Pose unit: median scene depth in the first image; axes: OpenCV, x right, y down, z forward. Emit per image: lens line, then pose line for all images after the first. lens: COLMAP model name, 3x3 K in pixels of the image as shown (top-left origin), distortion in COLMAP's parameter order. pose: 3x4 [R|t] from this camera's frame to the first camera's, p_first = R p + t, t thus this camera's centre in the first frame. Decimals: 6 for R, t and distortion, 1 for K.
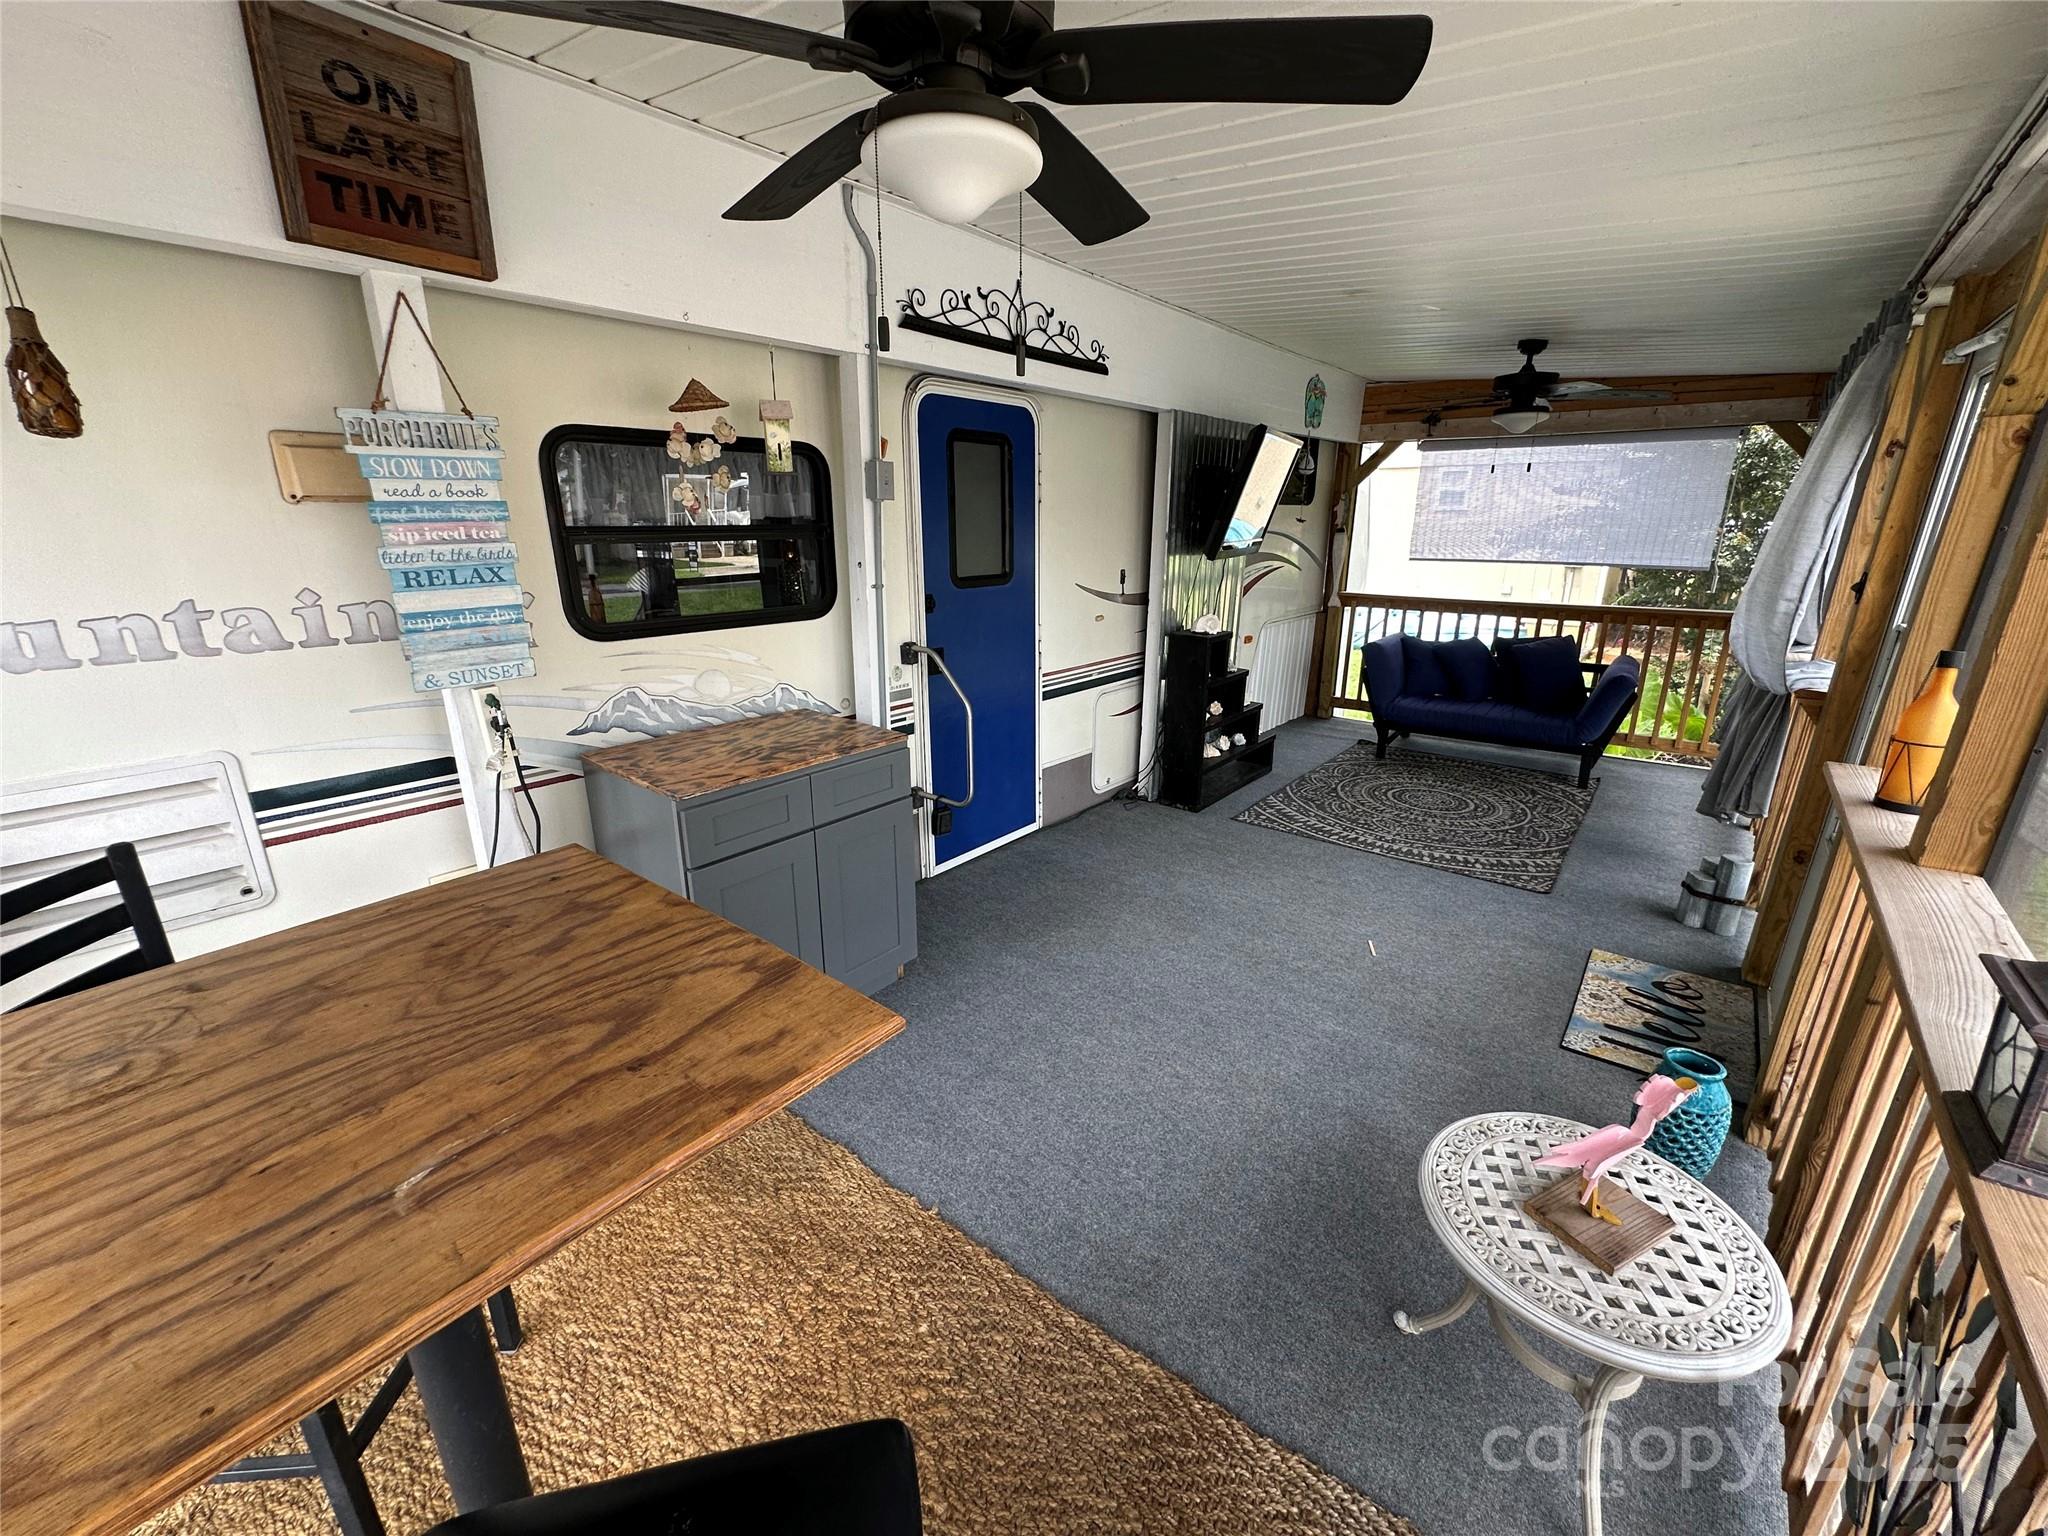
lens RADIAL K [[821.6, 0, 1031.8], [0, 821.6, 770.3], [0, 0, 1]] dist [0.000728, 0.000554]
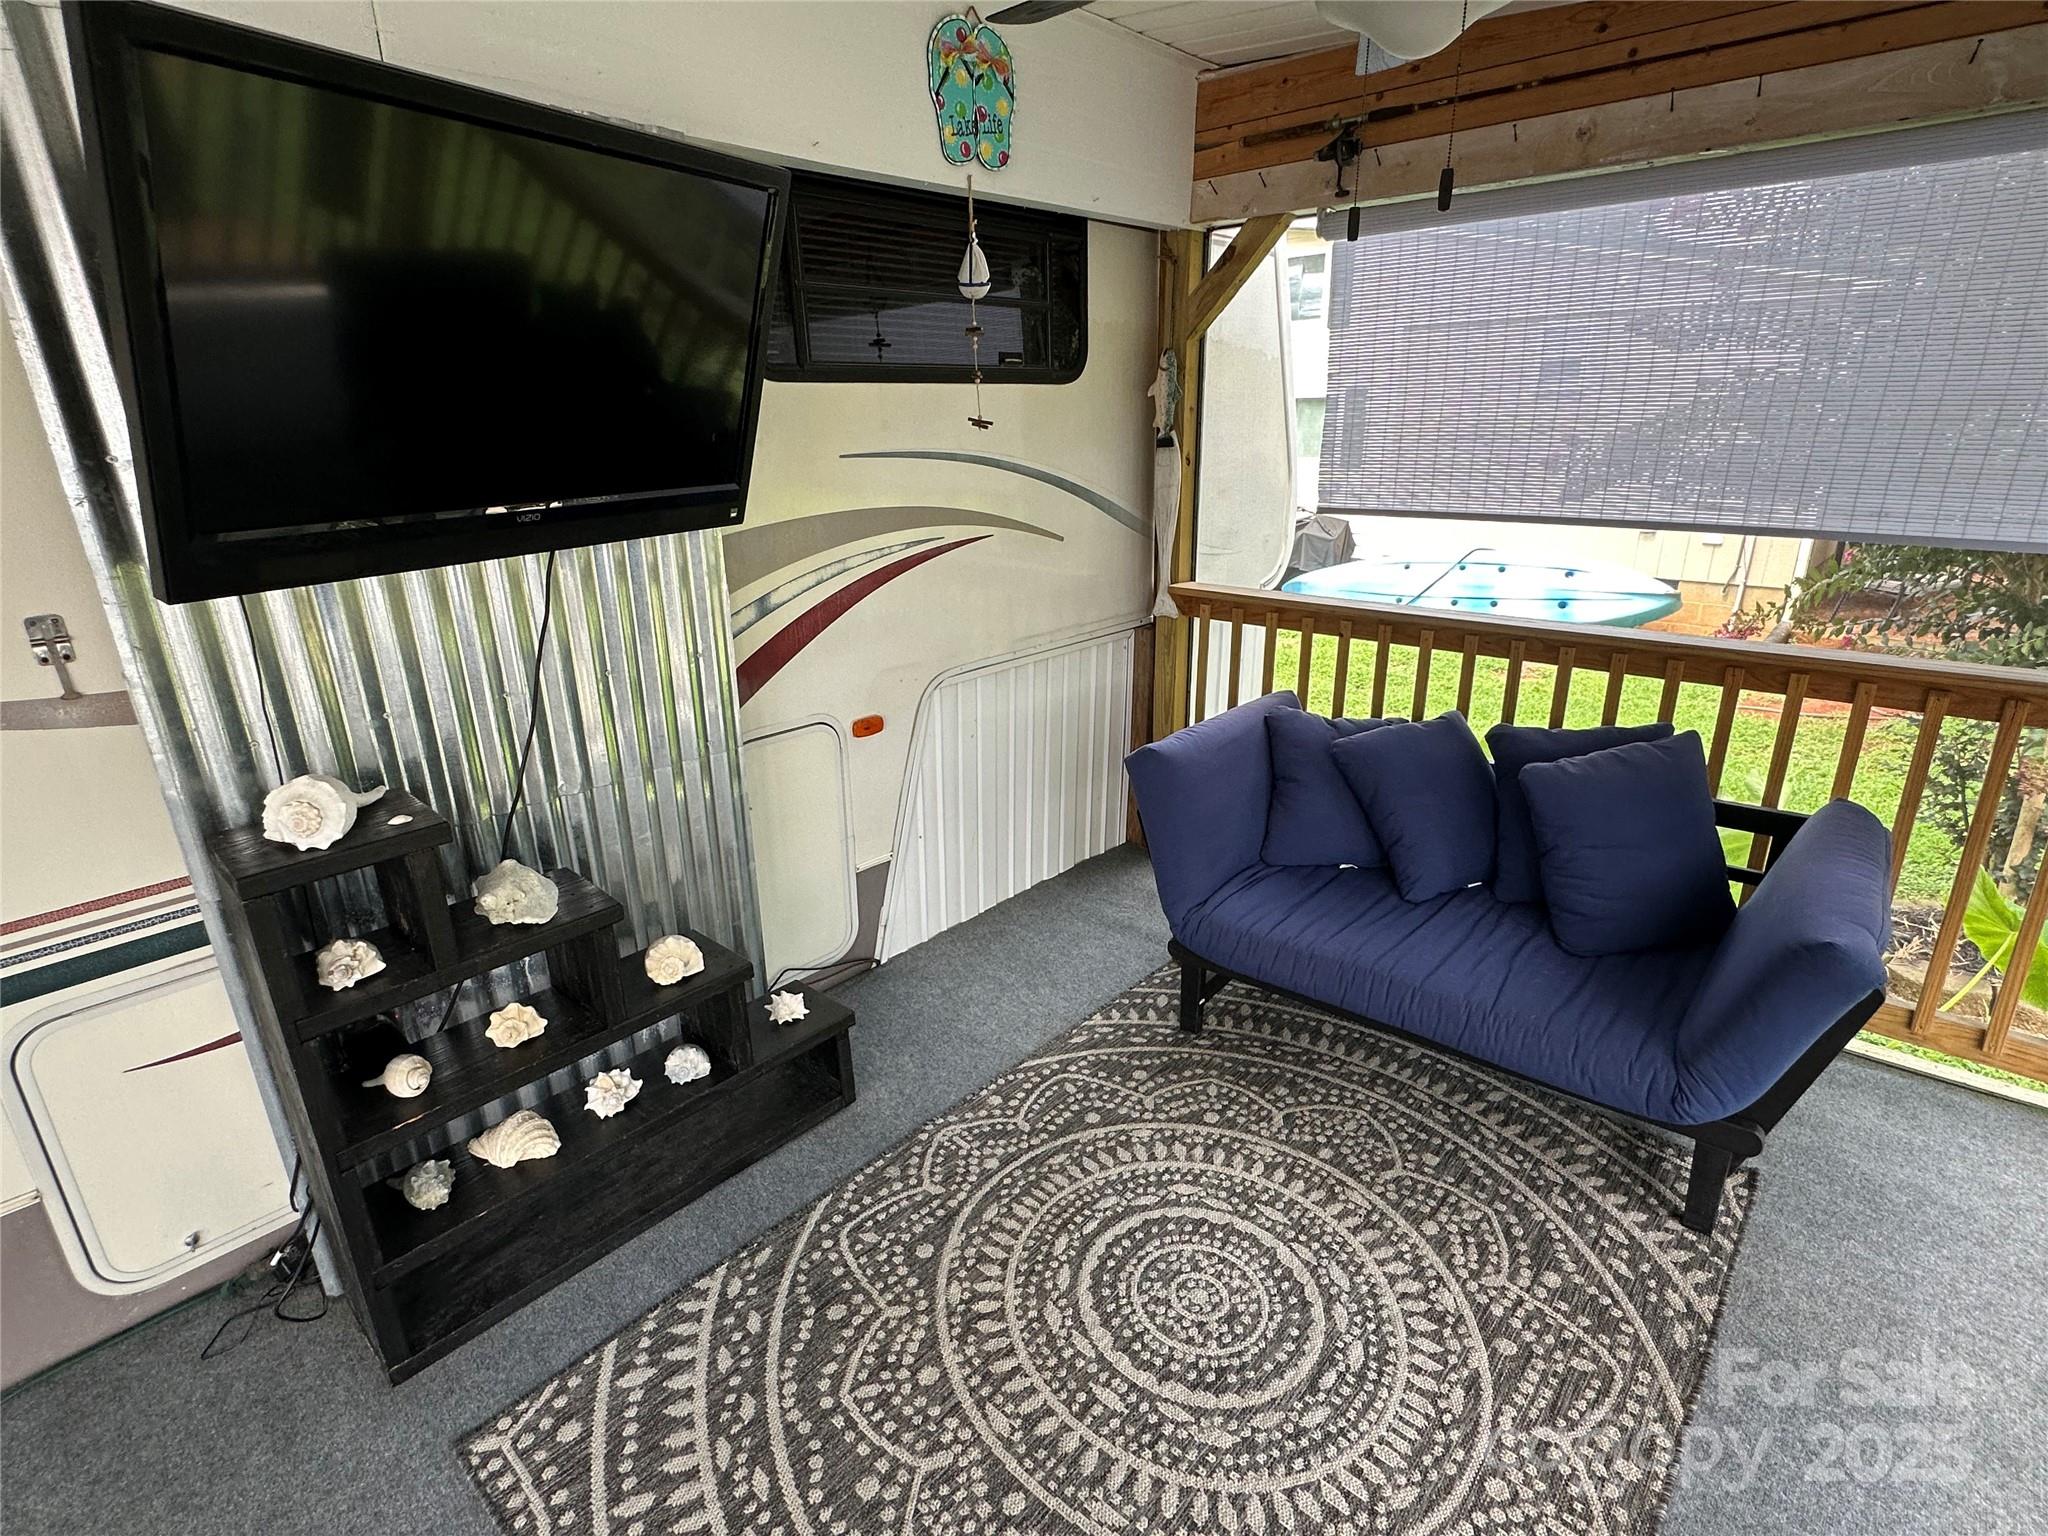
lens RADIAL K [[1010.5, 0, 1021.3], [0, 1010.5, 778.9], [0, 0, 1]] dist [-0.002612, 0.000587]
pose [[0.998247, 0.003674, -0.059080, 0.471086], [-0.000891, 0.998892, 0.047056, -0.201324], [0.059187, -0.046921, 0.997144, 0.655516]]
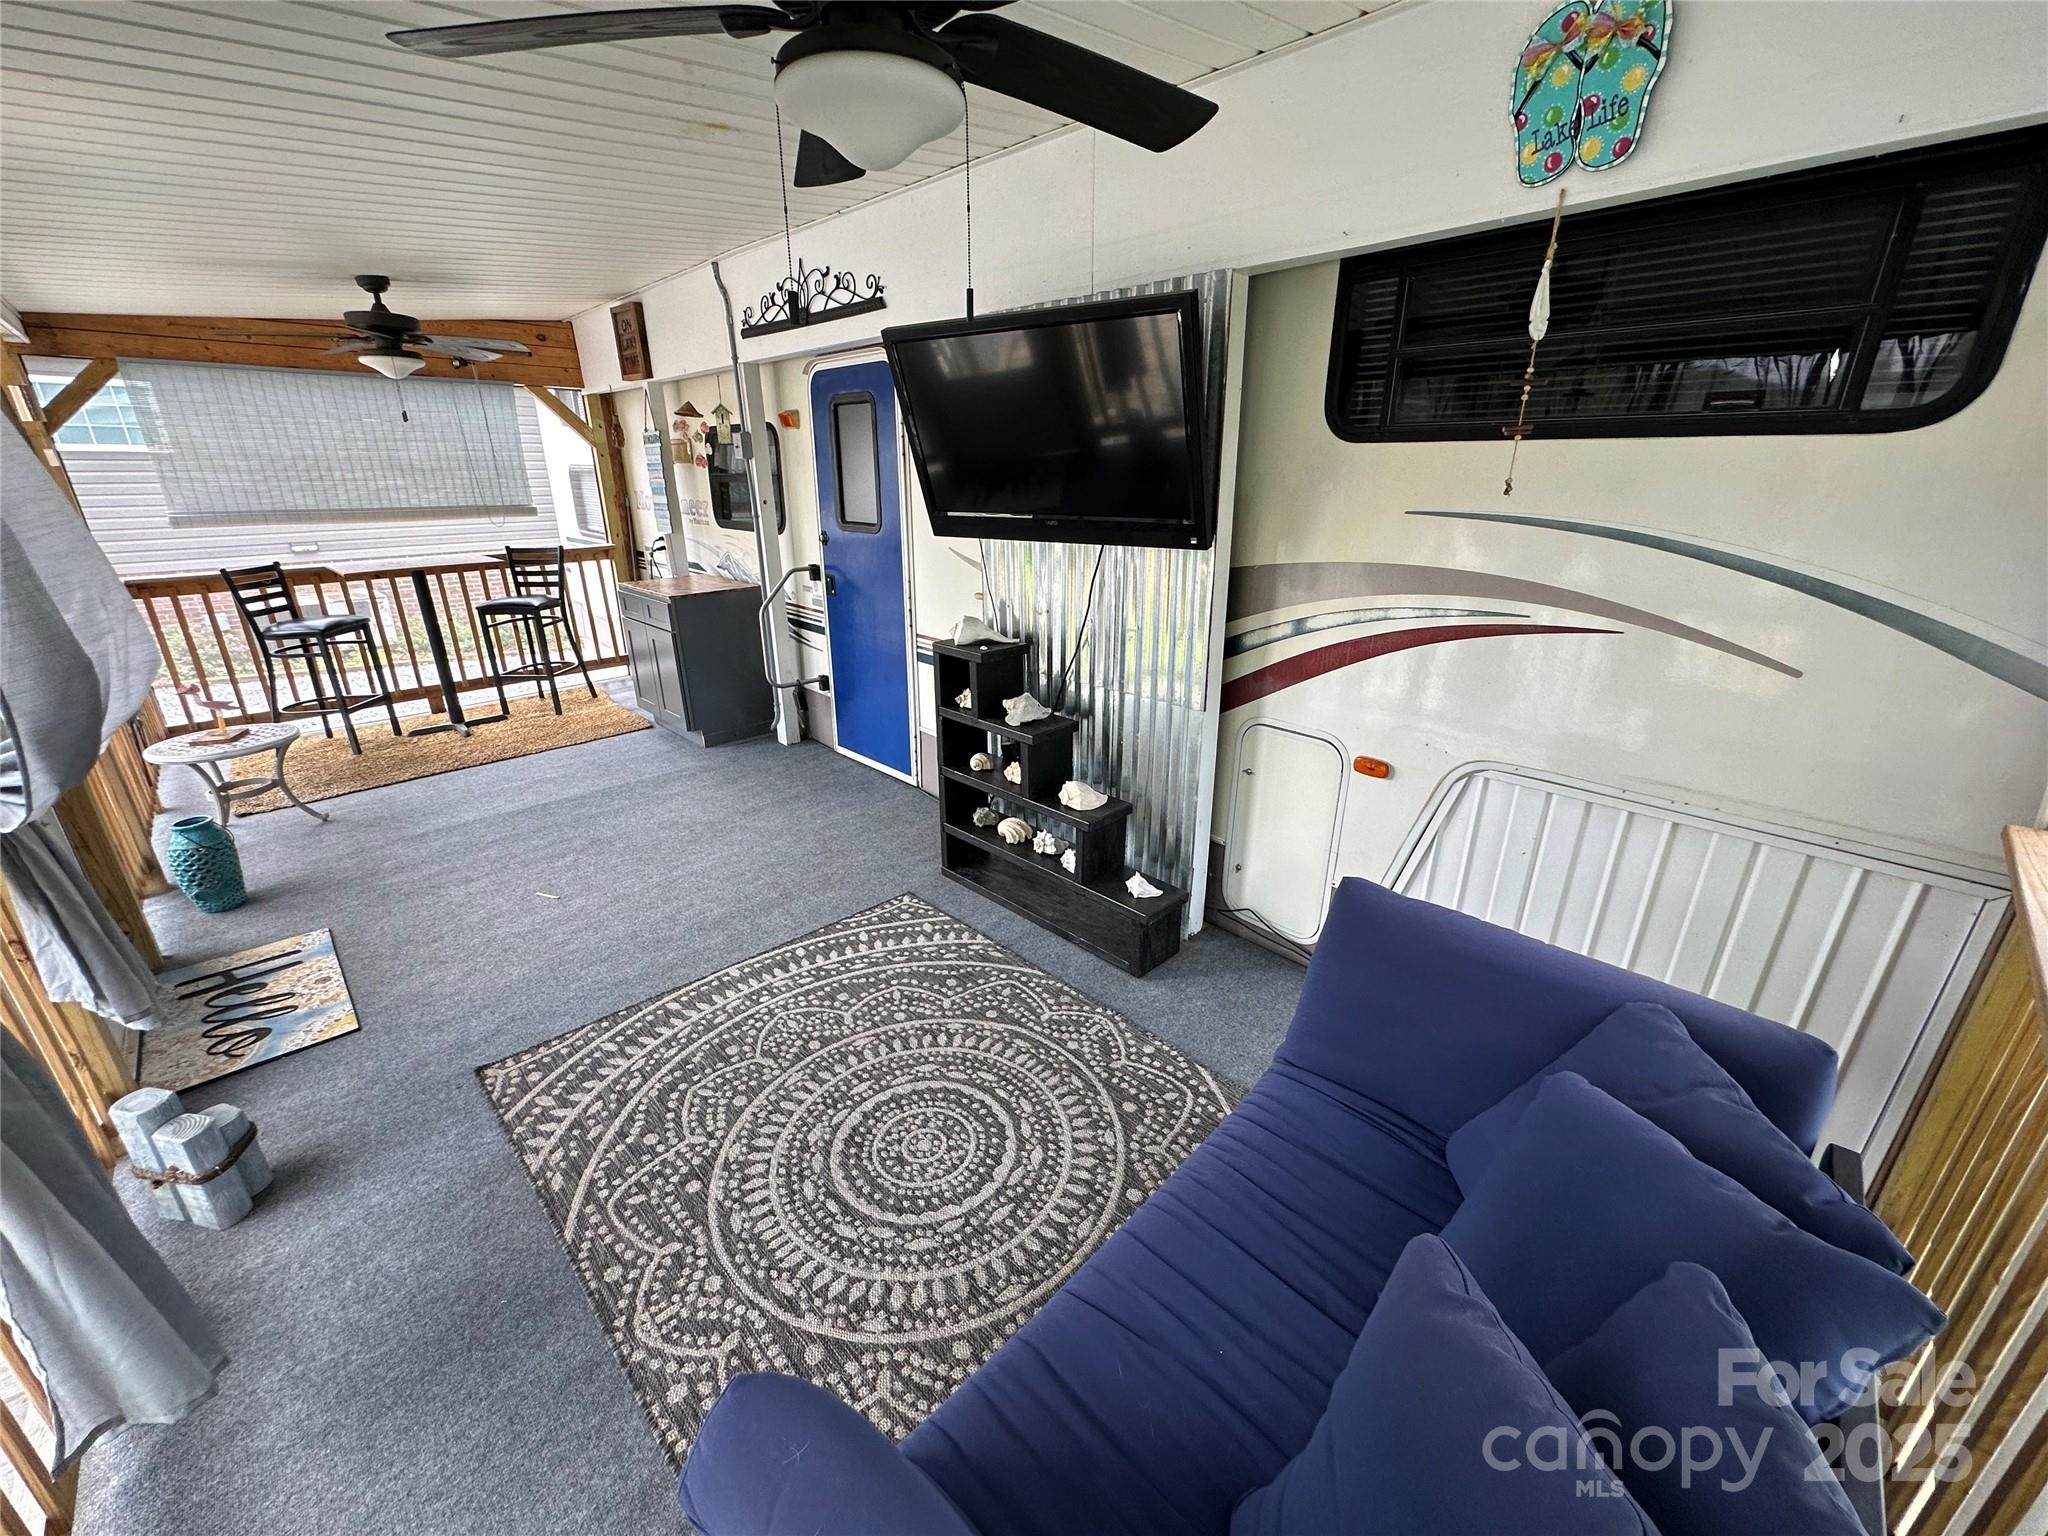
lens RADIAL K [[821.6, 0, 1023.8], [0, 821.6, 769.5], [0, 0, 1]] dist [0.000728, 0.000554]
pose [[-0.122559, 0.345211, -0.930488, 0.873282], [-0.292677, 0.883290, 0.366250, -0.334888], [0.948325, 0.317219, -0.007220, 1.066963]]
